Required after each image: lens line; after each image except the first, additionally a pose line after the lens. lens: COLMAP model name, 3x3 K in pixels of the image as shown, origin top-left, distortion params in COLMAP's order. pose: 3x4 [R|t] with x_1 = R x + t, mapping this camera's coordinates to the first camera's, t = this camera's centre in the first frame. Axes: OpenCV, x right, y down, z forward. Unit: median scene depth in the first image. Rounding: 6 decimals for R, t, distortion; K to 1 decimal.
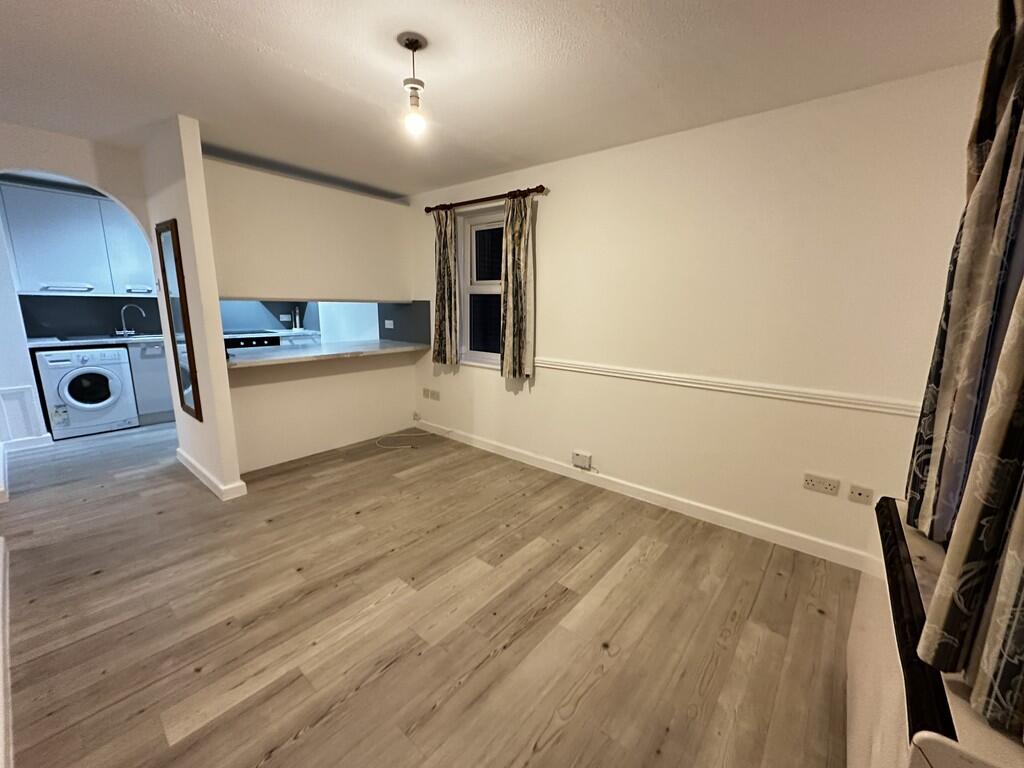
lens RADIAL K [[409.9, 0, 510.3], [0, 409.9, 385.1], [0, 0, 1]] dist [0.002648, 0.000410]
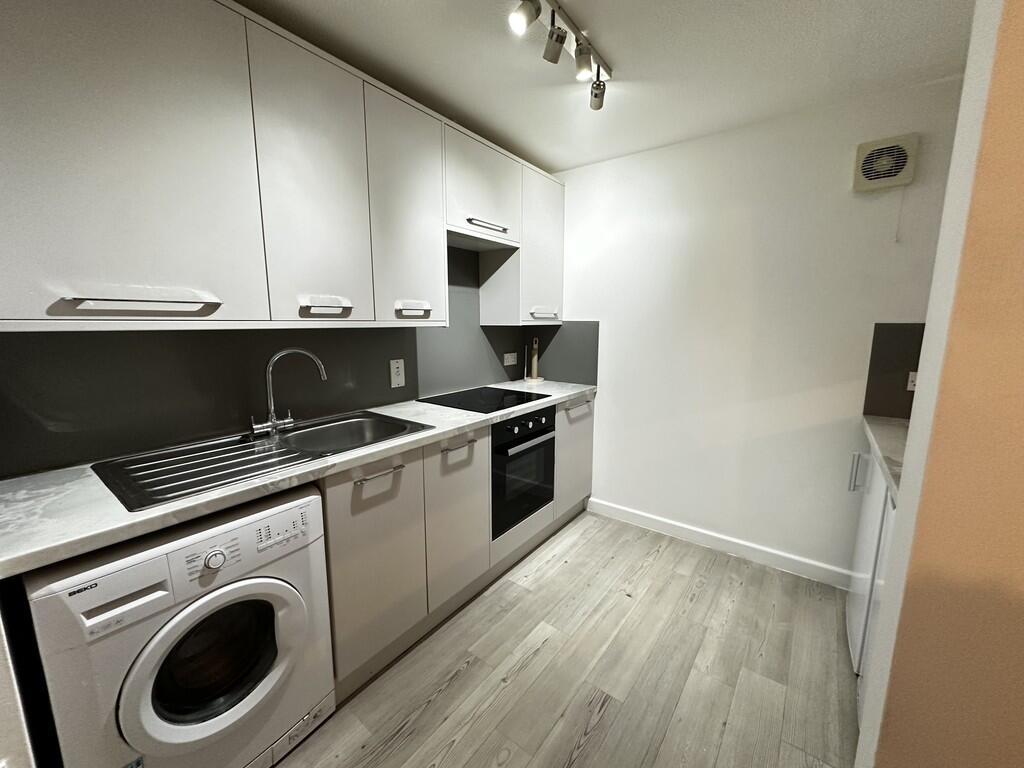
lens RADIAL K [[409.9, 0, 516.0], [0, 409.9, 387.3], [0, 0, 1]] dist [0.002648, 0.000410]
pose [[0.998661, -0.023212, 0.046231, -0.775775], [0.024866, 0.999059, -0.035530, -0.150737], [-0.045363, 0.036632, 0.998299, 0.658970]]
